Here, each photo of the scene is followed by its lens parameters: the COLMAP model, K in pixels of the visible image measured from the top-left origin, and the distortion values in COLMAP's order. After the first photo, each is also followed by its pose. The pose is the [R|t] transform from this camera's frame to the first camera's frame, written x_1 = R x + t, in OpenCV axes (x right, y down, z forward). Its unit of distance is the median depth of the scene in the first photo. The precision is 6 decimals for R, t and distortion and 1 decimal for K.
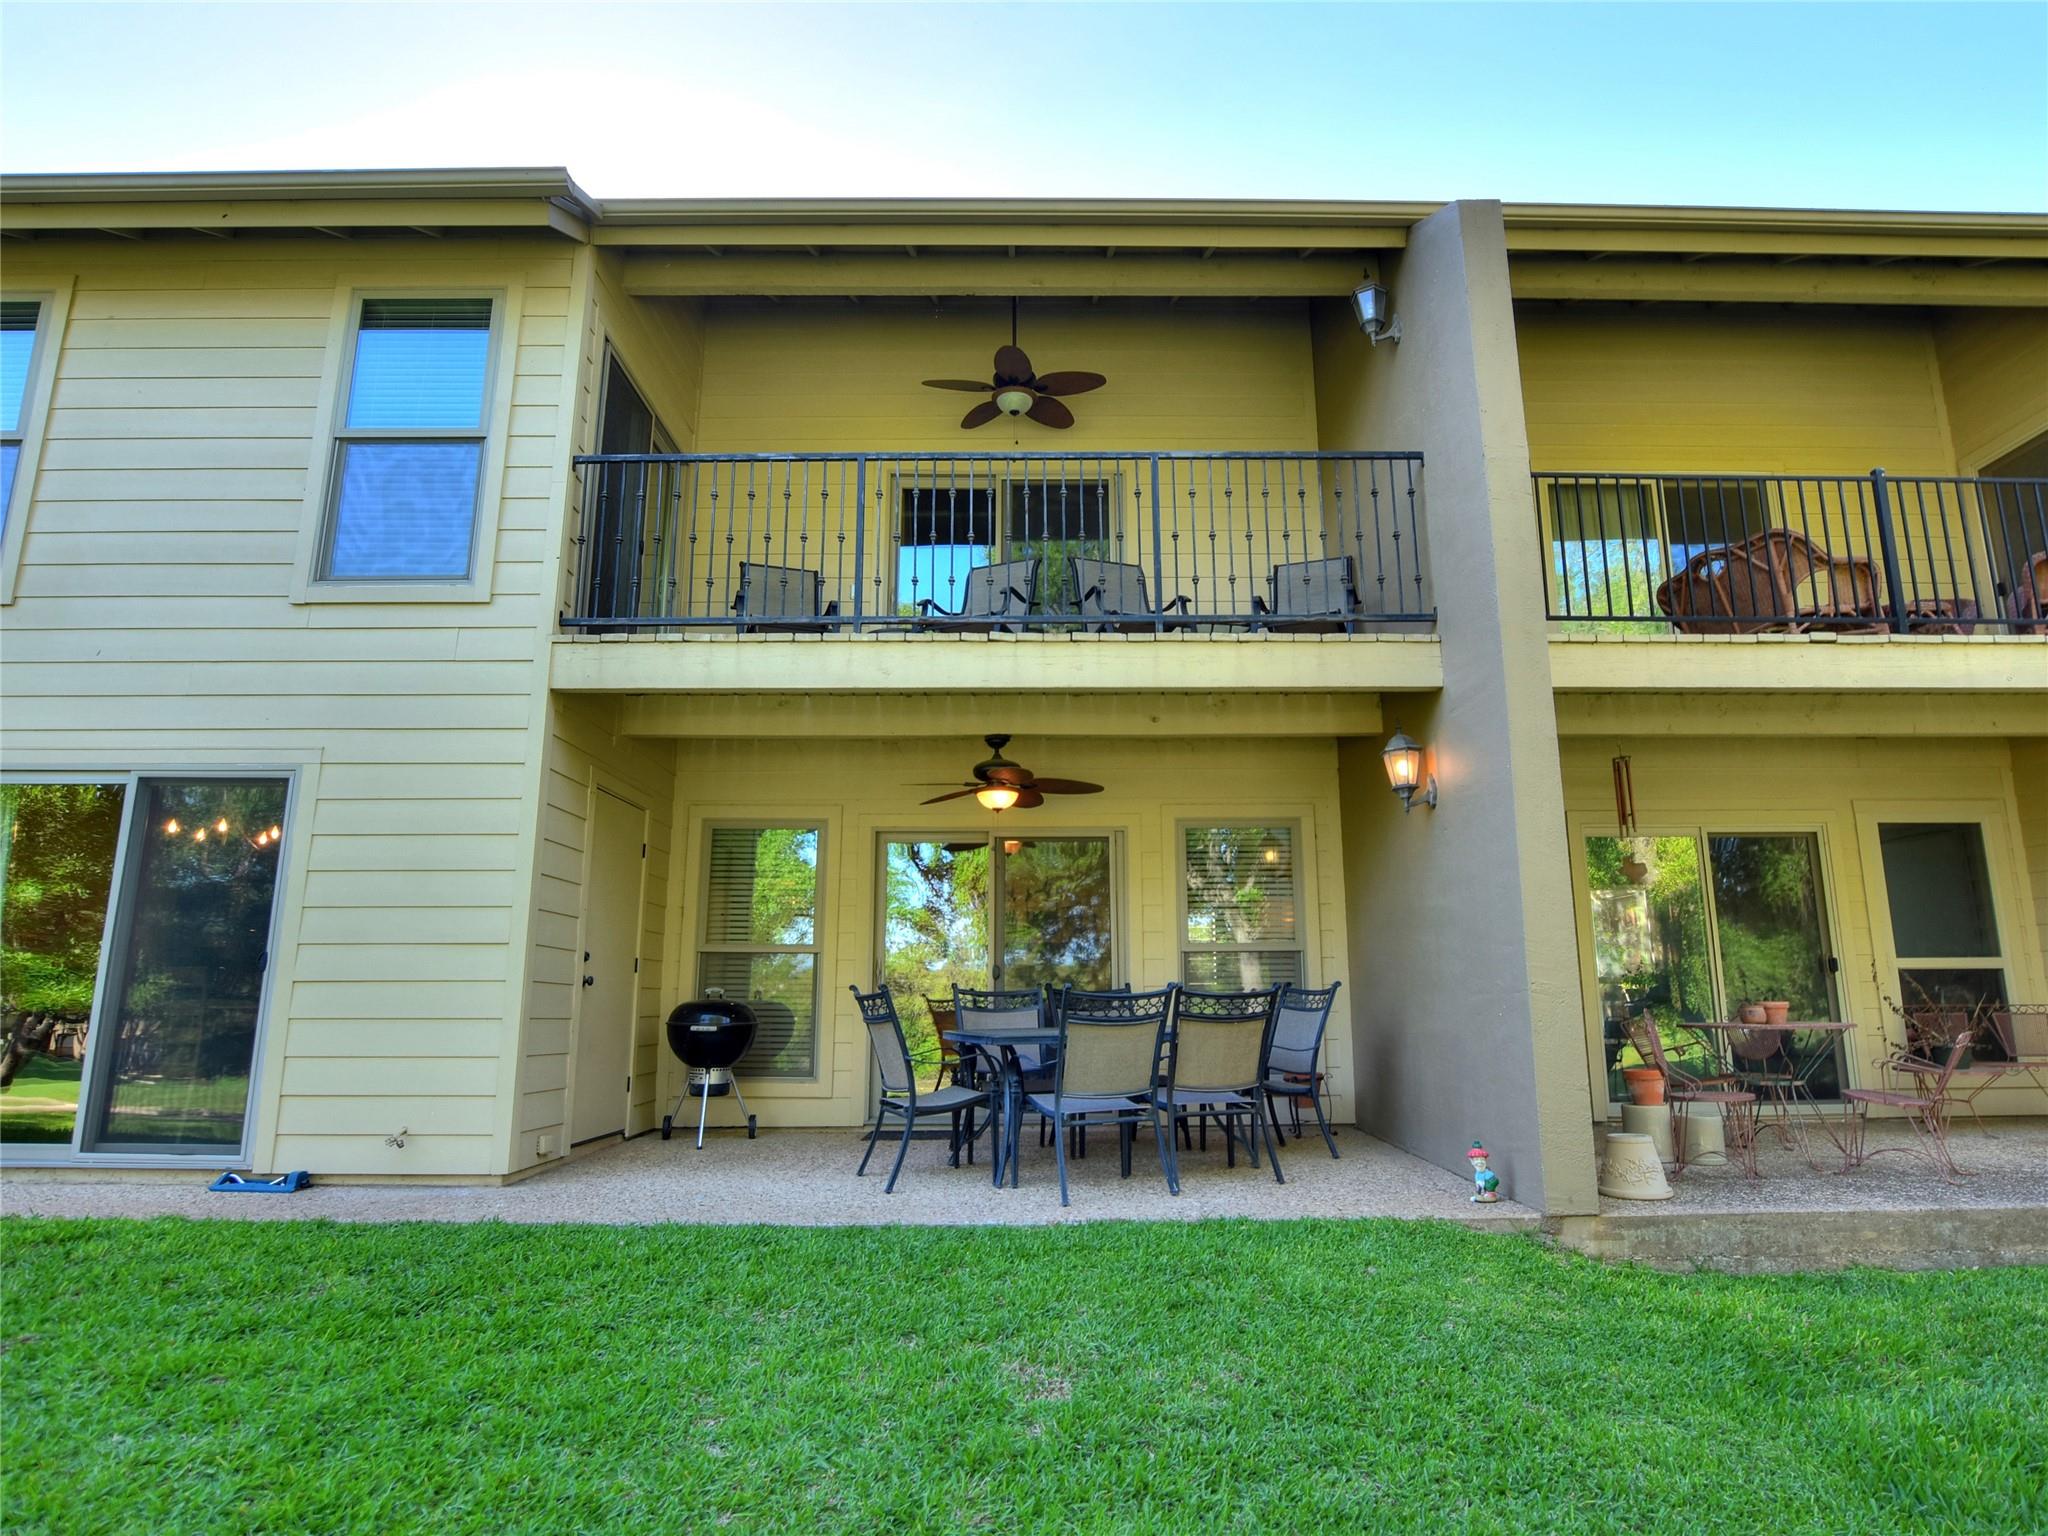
lens RADIAL K [[1160.5, 0, 1027.4], [0, 1160.5, 765.5], [0, 0, 1]] dist [-0.026904, 0.003016]
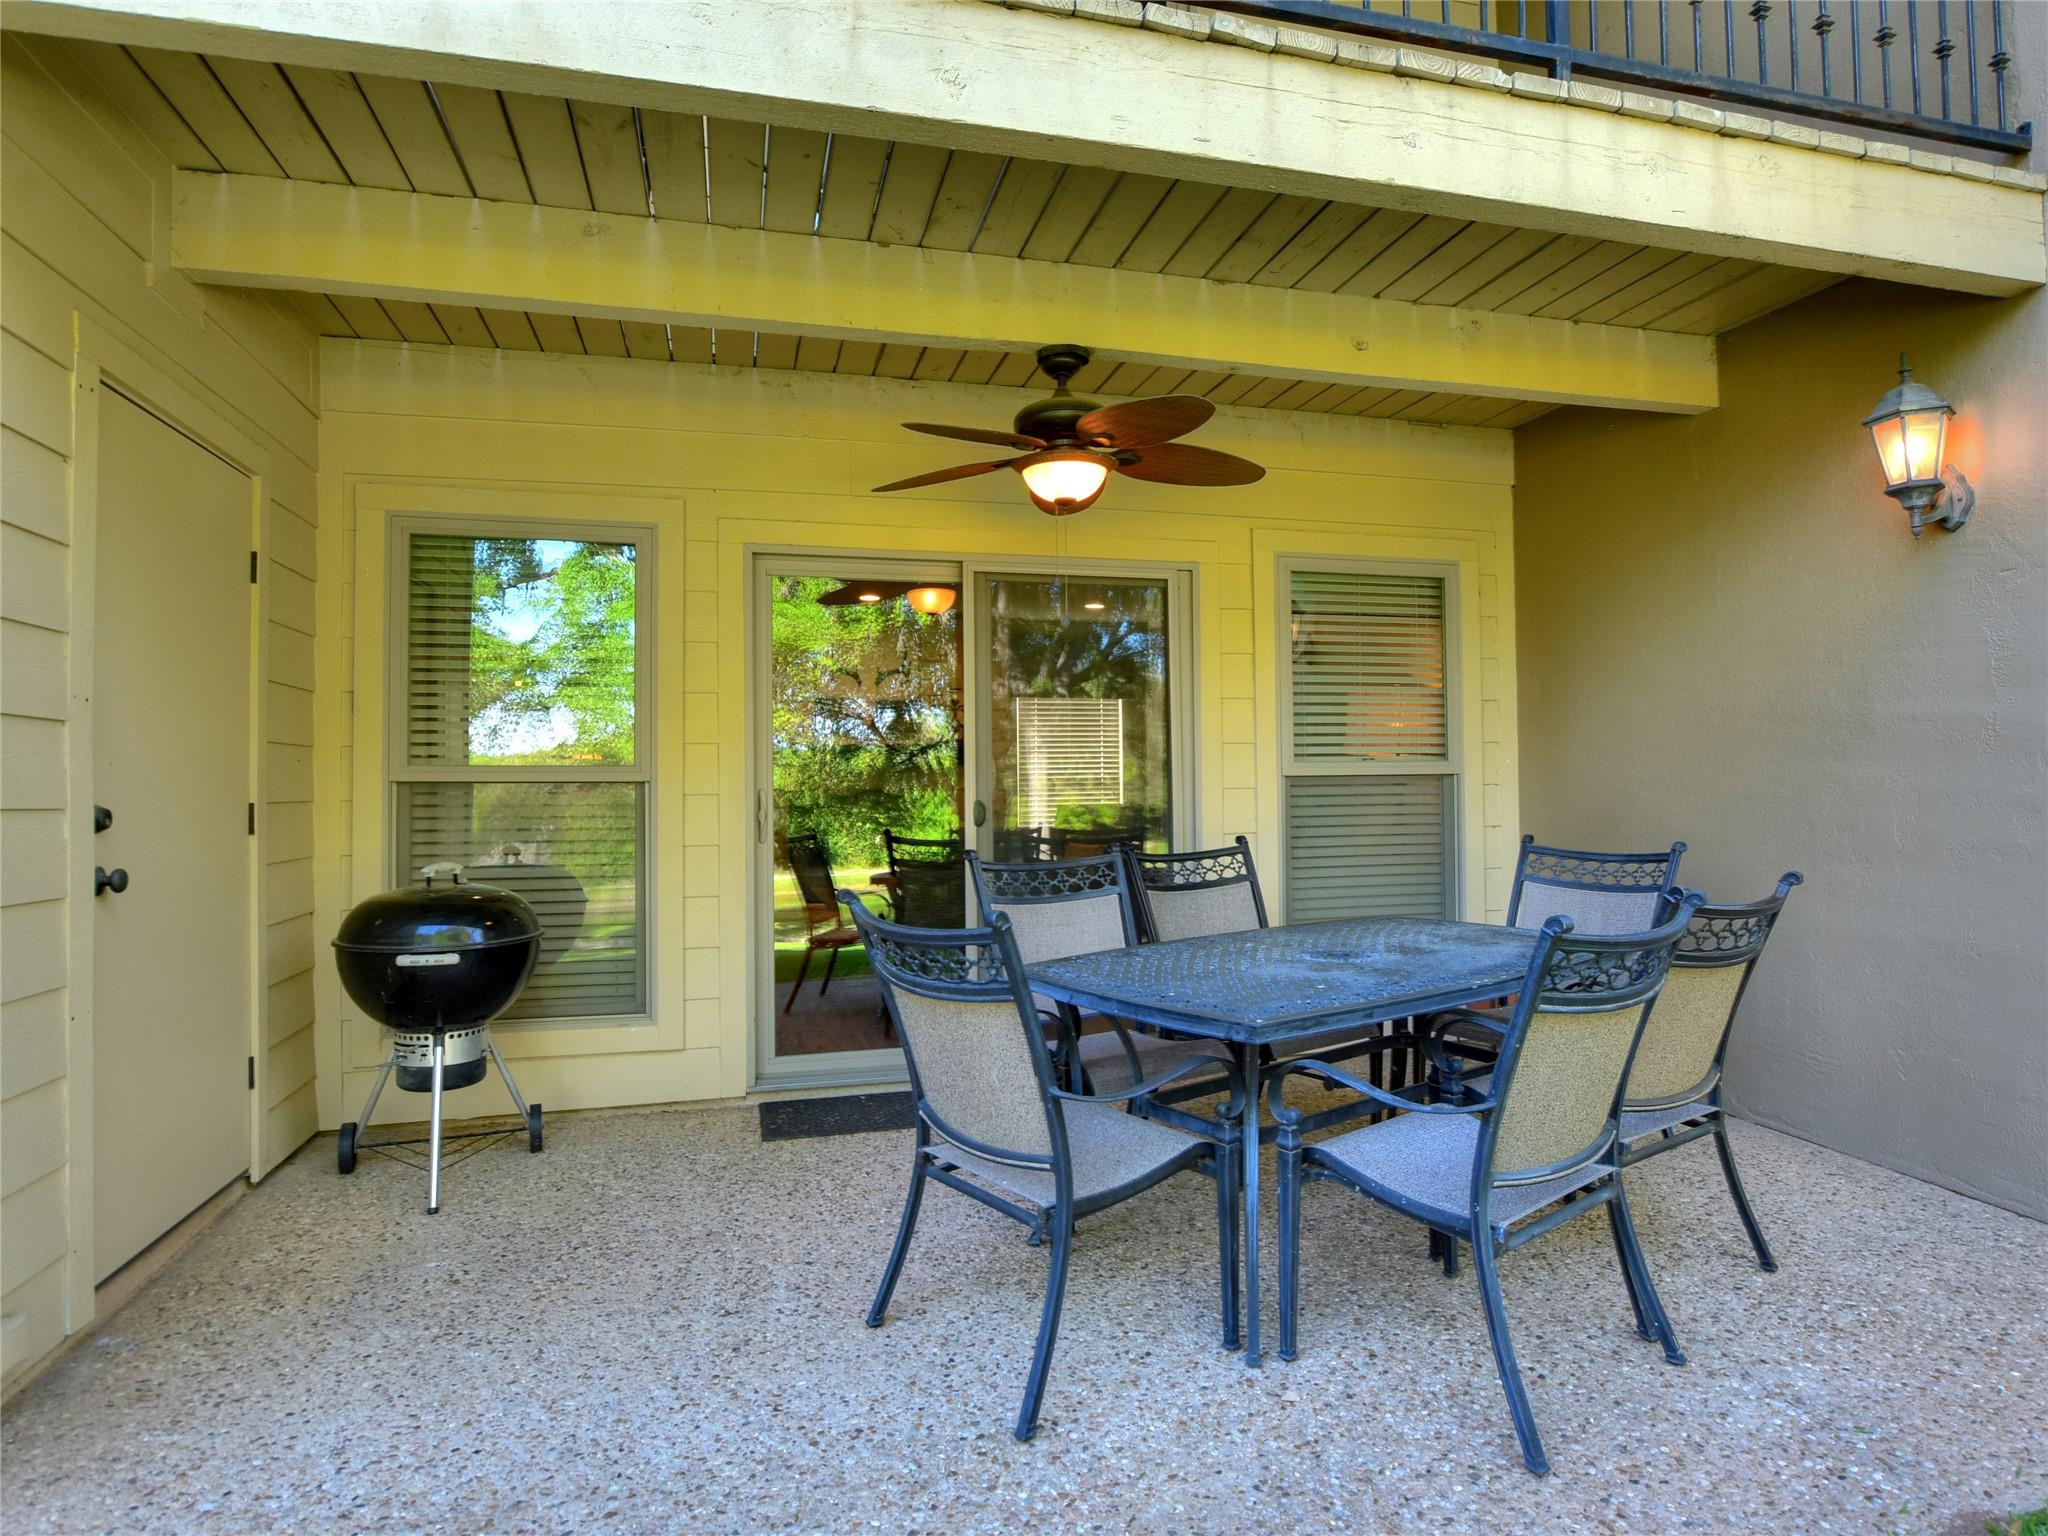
lens RADIAL K [[1160.5, 0, 1028.6], [0, 1160.5, 770.8], [0, 0, 1]] dist [-0.026904, 0.003016]
pose [[0.964332, -0.002705, 0.264683, -0.166862], [-0.046294, 0.982812, 0.178708, 0.060805], [-0.260617, -0.184587, 0.947632, 0.508228]]
